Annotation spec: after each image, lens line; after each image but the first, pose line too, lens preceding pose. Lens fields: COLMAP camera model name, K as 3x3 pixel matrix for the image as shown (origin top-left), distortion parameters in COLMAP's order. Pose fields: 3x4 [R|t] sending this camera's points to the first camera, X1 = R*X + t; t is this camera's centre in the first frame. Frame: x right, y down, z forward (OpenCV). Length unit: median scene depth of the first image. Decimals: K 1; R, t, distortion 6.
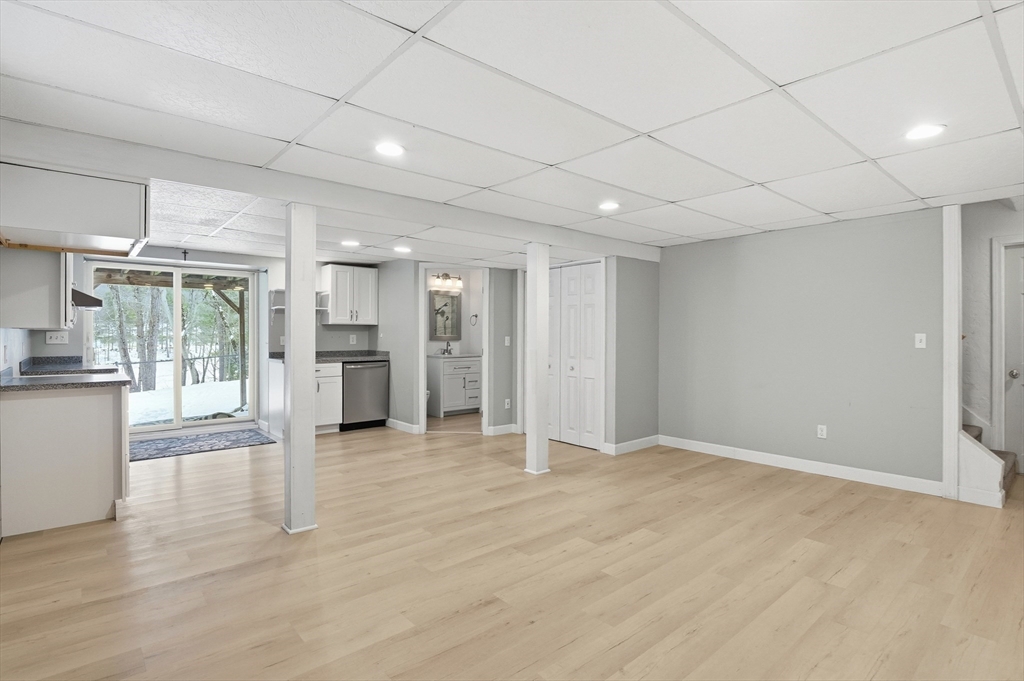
lens RADIAL K [[510.4, 0, 511.0], [0, 510.4, 335.2], [0, 0, 1]] dist [-0.006007, -0.000996]
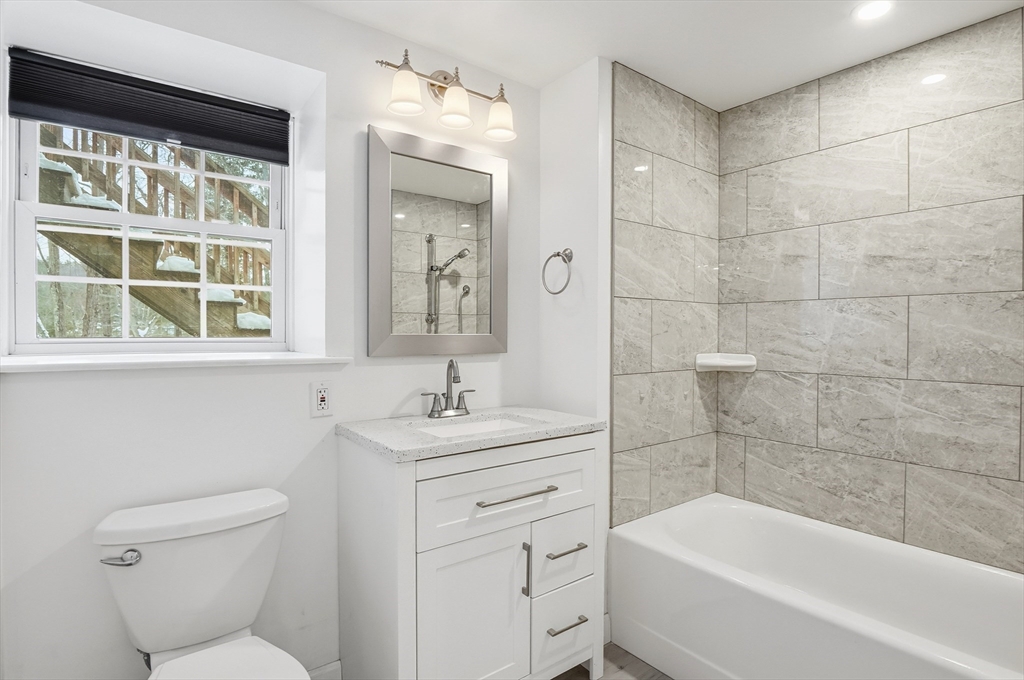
lens RADIAL K [[510.4, 0, 513.5], [0, 510.4, 338.6], [0, 0, 1]] dist [-0.006007, -0.000996]
pose [[0.998225, 0.002488, -0.059509, -0.078567], [-0.001975, 0.999960, 0.008676, 0.000508], [0.059528, -0.008543, 0.998190, 0.739778]]
